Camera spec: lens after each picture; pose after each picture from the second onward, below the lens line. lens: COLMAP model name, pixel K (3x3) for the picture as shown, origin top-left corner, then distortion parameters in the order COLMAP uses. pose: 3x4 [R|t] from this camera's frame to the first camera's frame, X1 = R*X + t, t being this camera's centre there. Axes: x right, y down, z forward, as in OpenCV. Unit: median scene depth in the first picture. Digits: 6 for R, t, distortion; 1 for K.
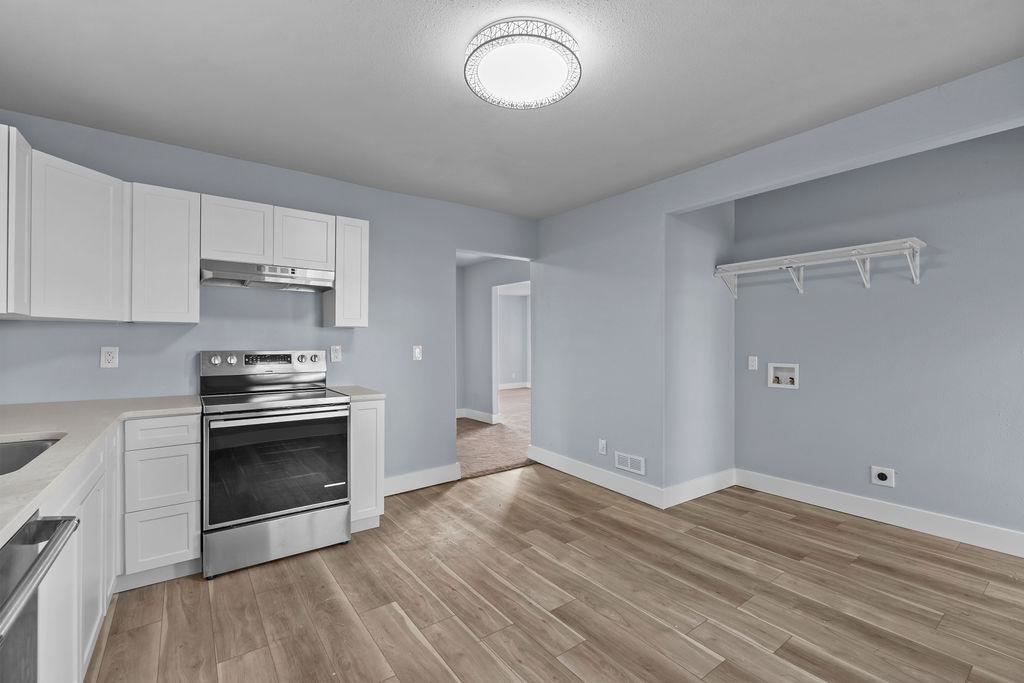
lens RADIAL K [[442.6, 0, 513.2], [0, 442.6, 343.9], [0, 0, 1]] dist [-0.001628, -0.000314]
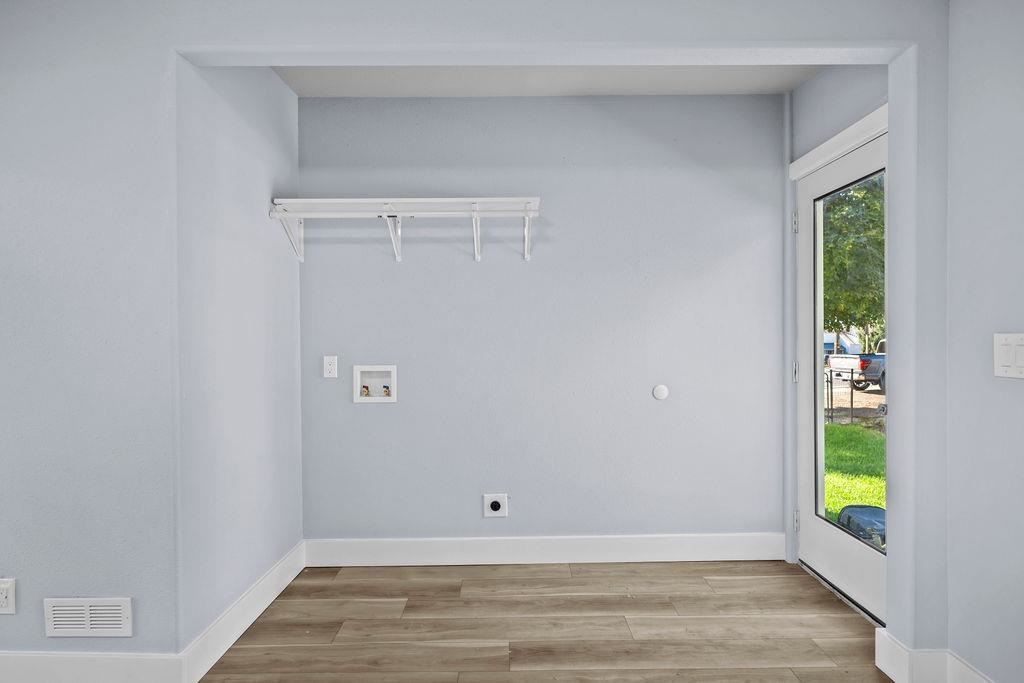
lens RADIAL K [[519.7, 0, 513.5], [0, 519.7, 343.0], [0, 0, 1]] dist [0.002172, -0.001307]
pose [[0.584303, -0.018320, 0.811329, 0.104291], [0.009000, 0.999830, 0.016094, 0.000104], [-0.811486, -0.002102, 0.584369, 0.390294]]
